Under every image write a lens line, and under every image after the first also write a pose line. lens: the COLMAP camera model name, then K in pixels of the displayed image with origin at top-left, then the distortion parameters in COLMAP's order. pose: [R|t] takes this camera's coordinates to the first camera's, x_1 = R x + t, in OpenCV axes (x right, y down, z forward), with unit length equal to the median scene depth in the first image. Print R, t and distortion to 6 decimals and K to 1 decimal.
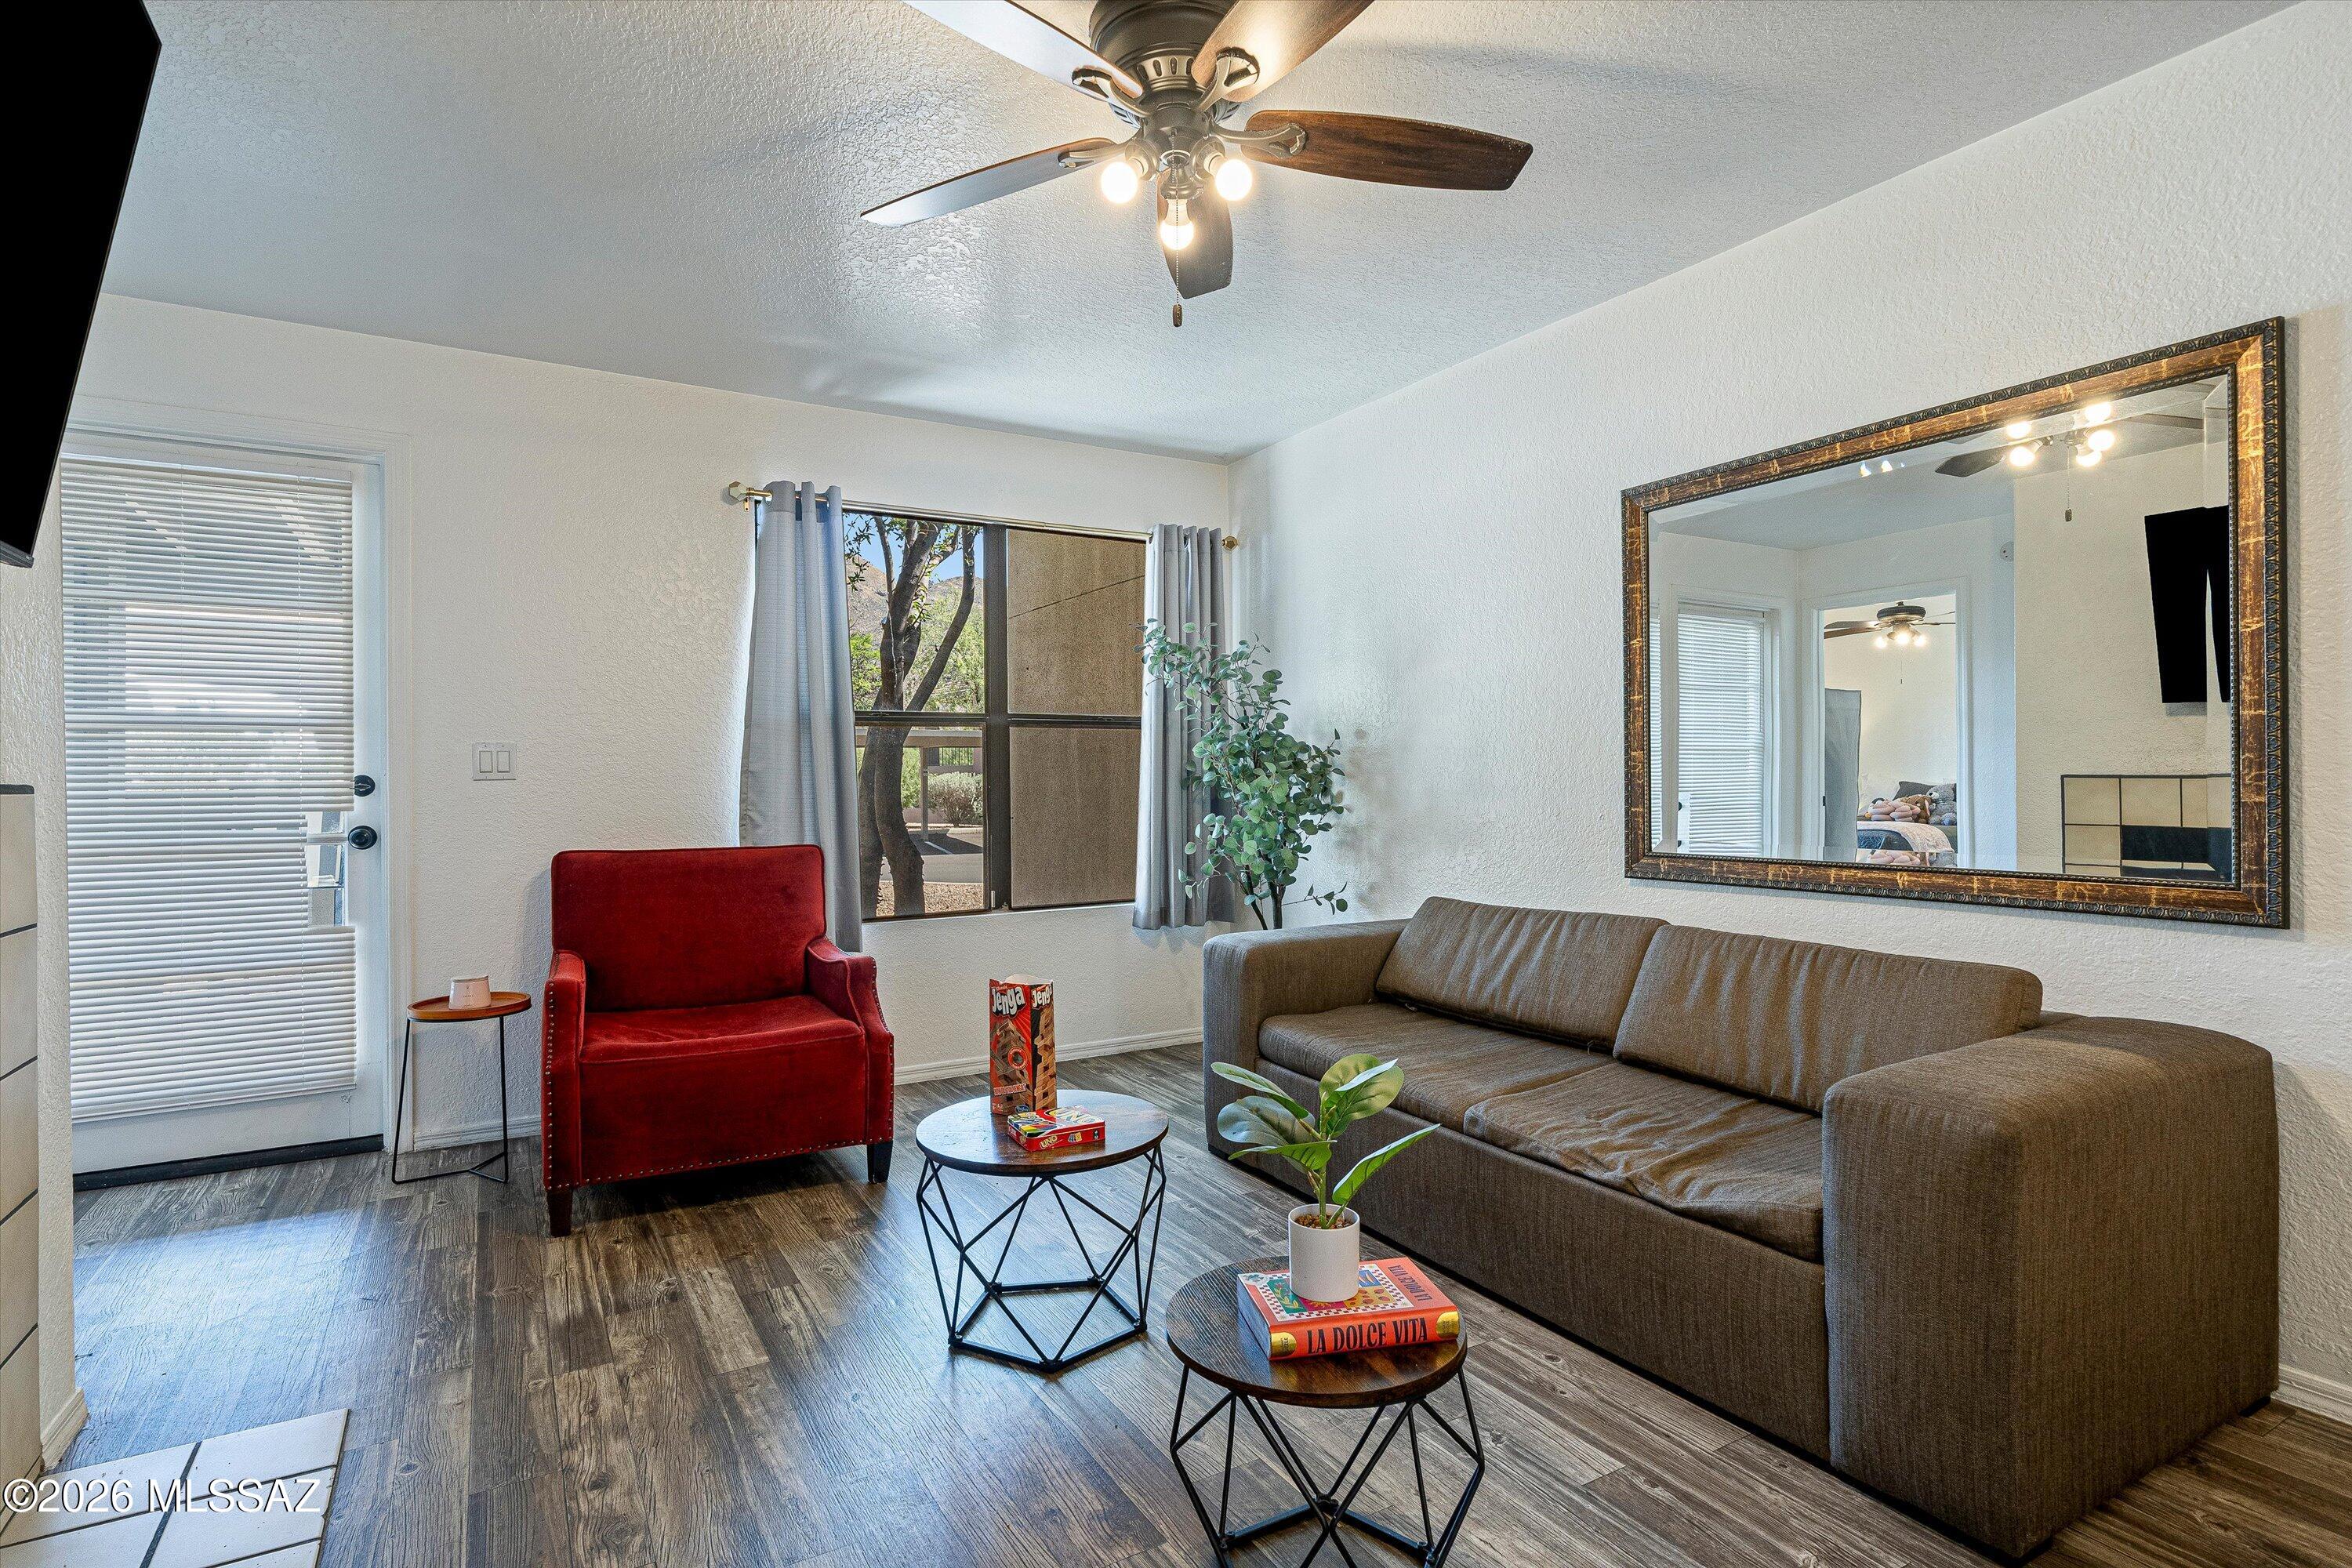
lens RADIAL K [[1176.8, 0, 1168.5], [0, 1176.8, 779.4], [0, 0, 1]] dist [0.001860, 0.000257]
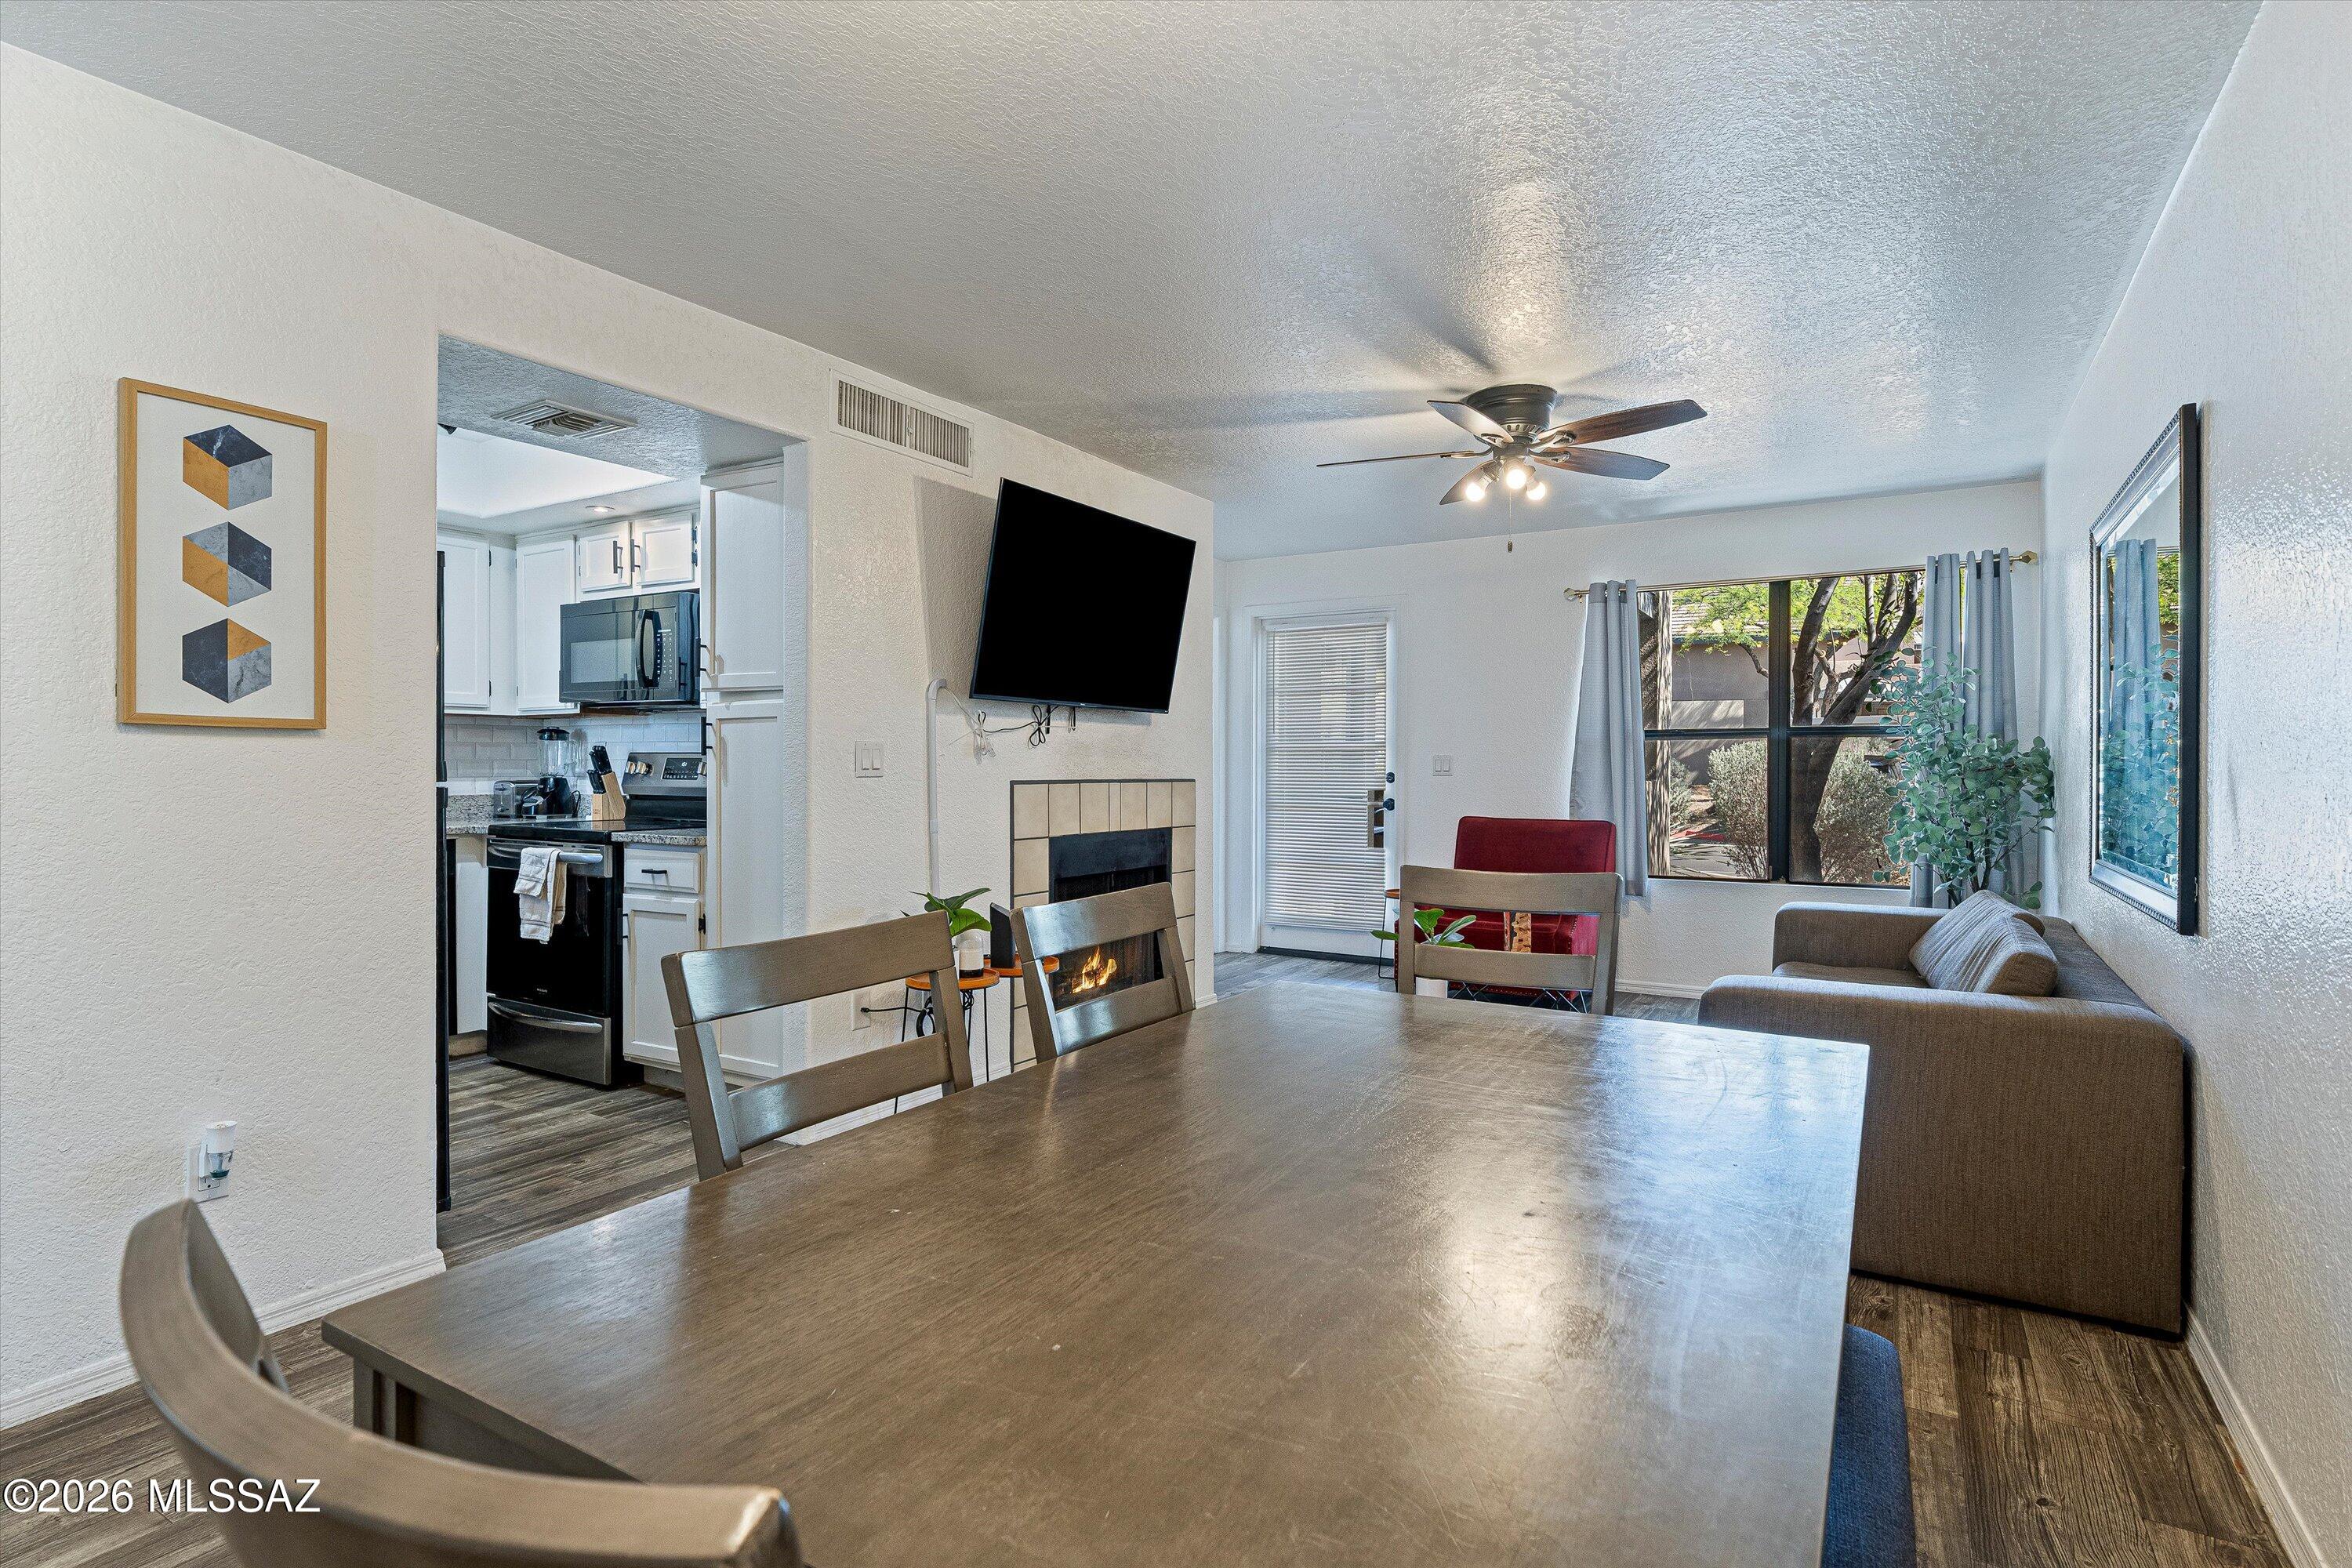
lens RADIAL K [[1176.8, 0, 1168.9], [0, 1176.8, 770.1], [0, 0, 1]] dist [0.001860, 0.000257]
pose [[0.473075, 0.011377, -0.880948, 0.856865], [-0.006224, 0.999935, 0.009571, -0.023574], [0.881000, 0.000955, 0.473115, -0.241245]]
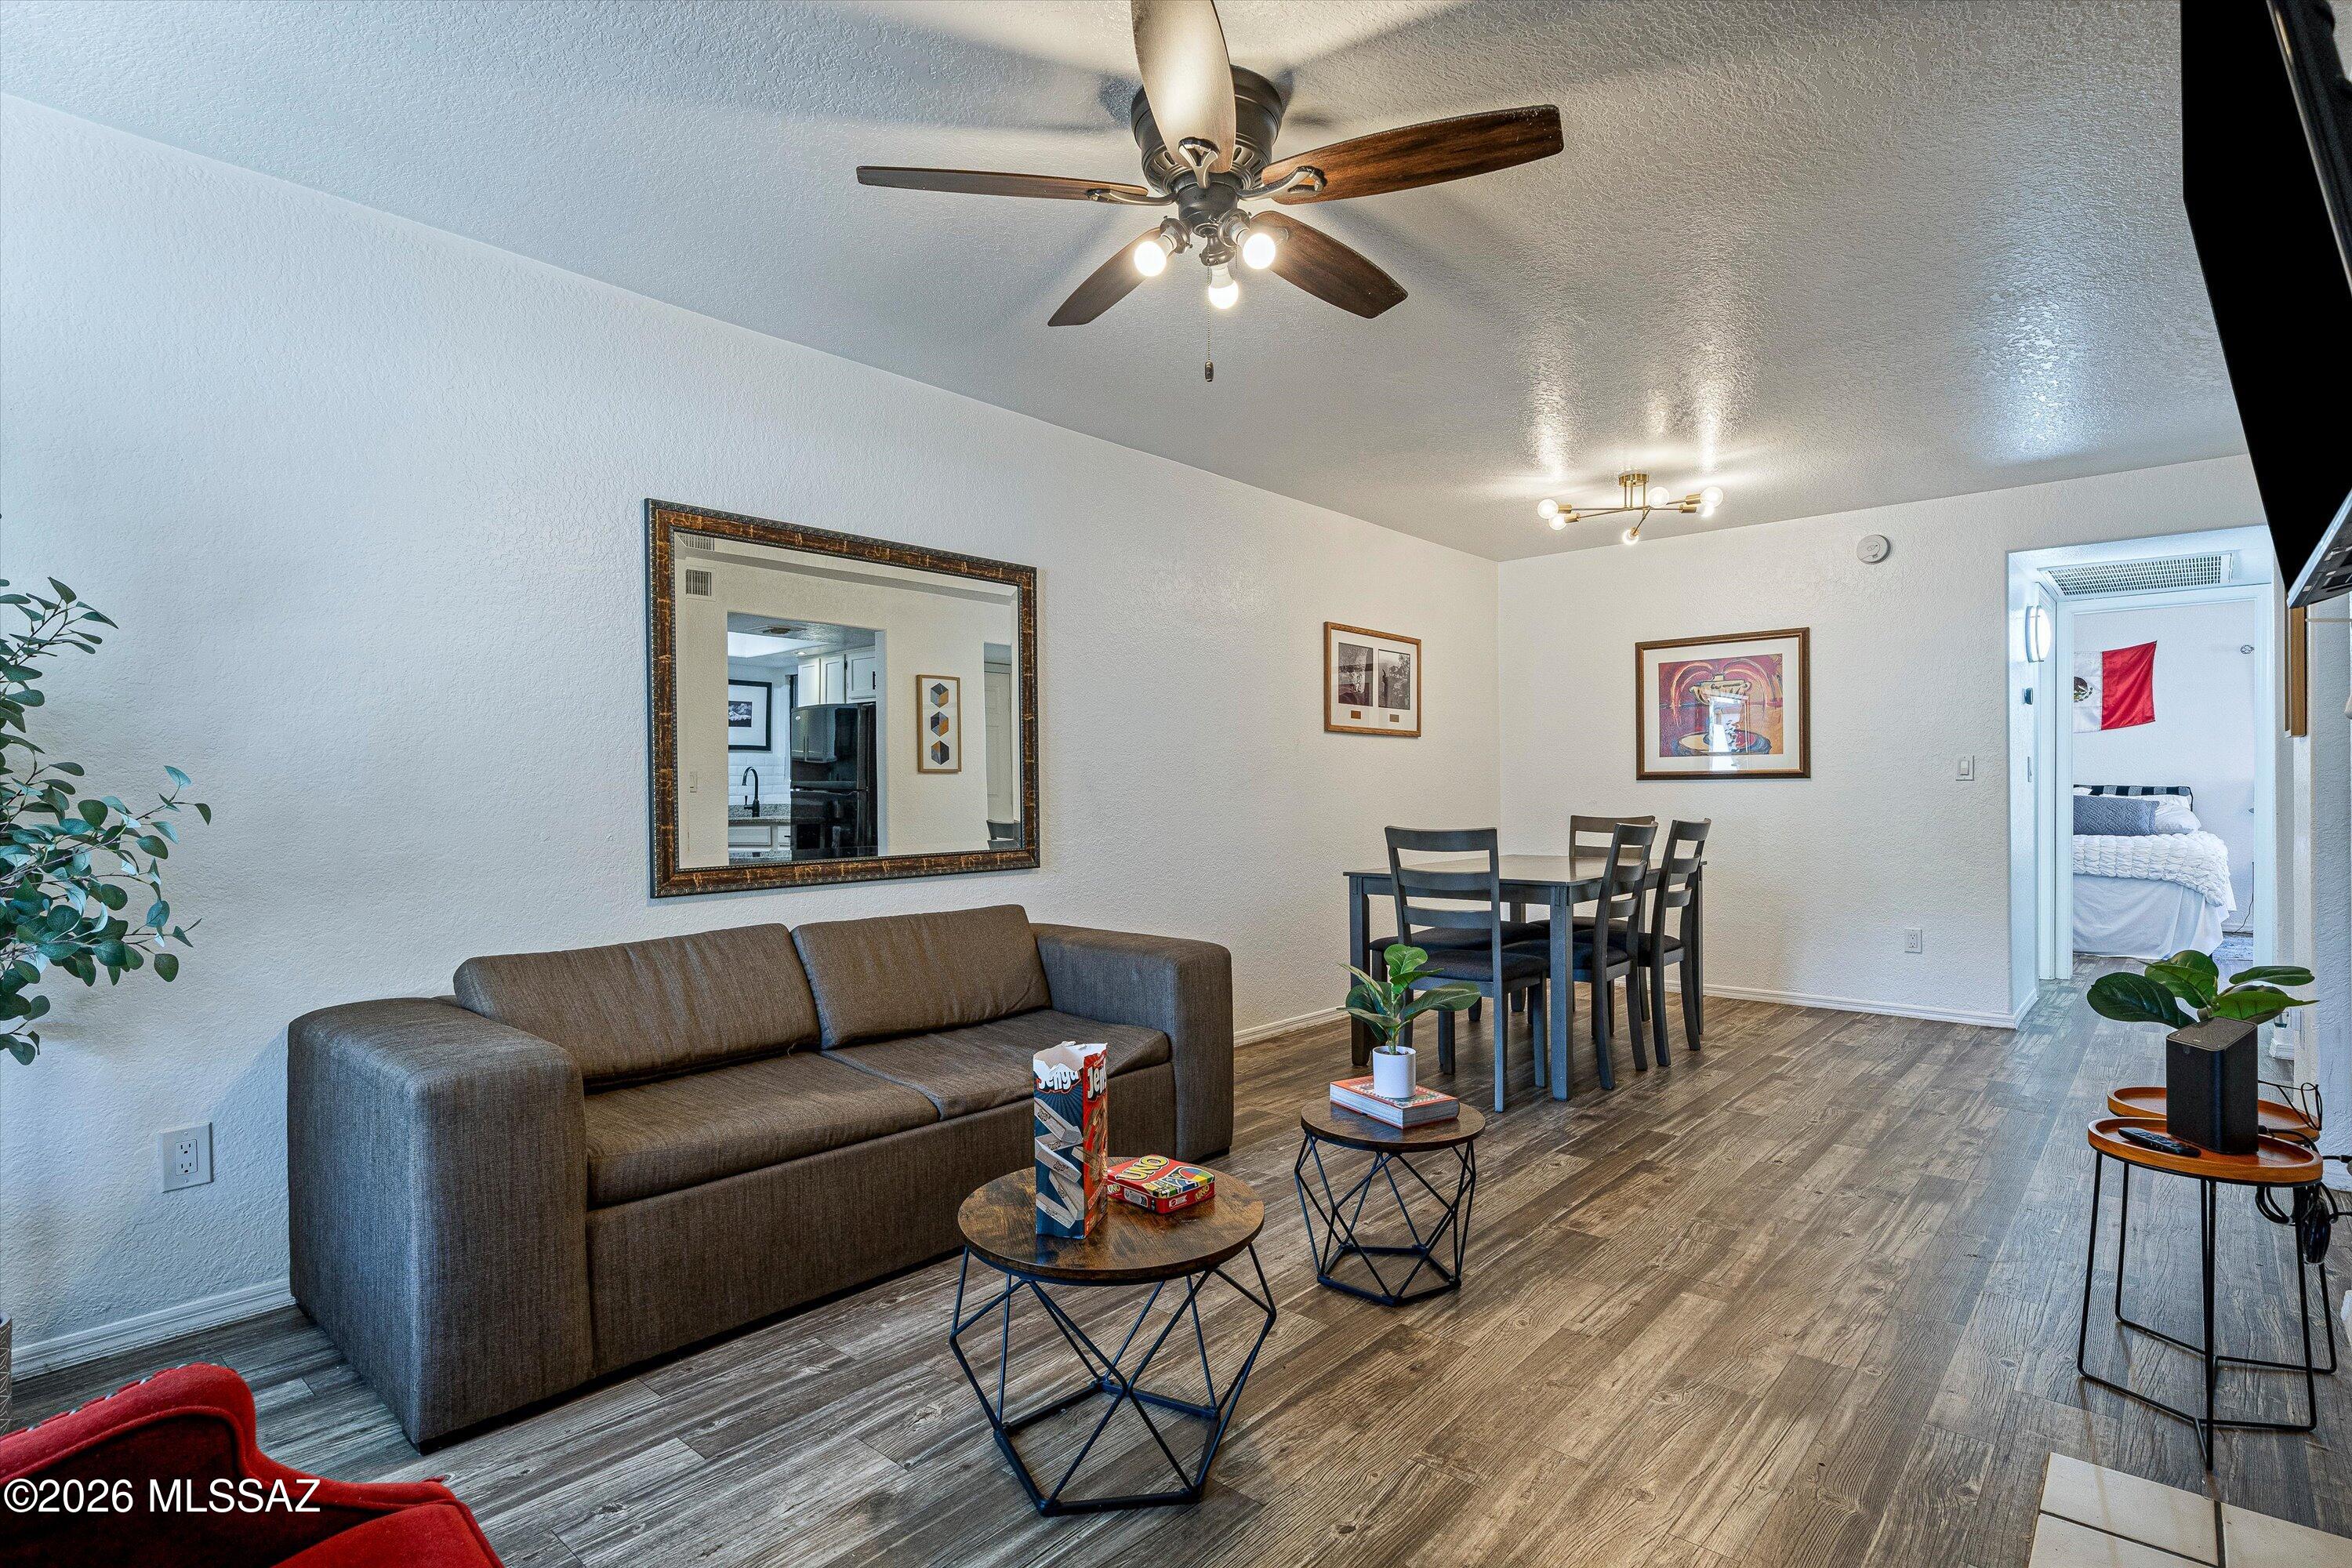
lens RADIAL K [[1176.8, 0, 1182.1], [0, 1176.8, 779.7], [0, 0, 1]] dist [0.001860, 0.000257]
pose [[-0.329895, 0.017753, 0.943851, -0.605508], [0.009712, 0.999834, -0.015411, 0.004832], [-0.943968, 0.004083, -0.330013, 0.821817]]
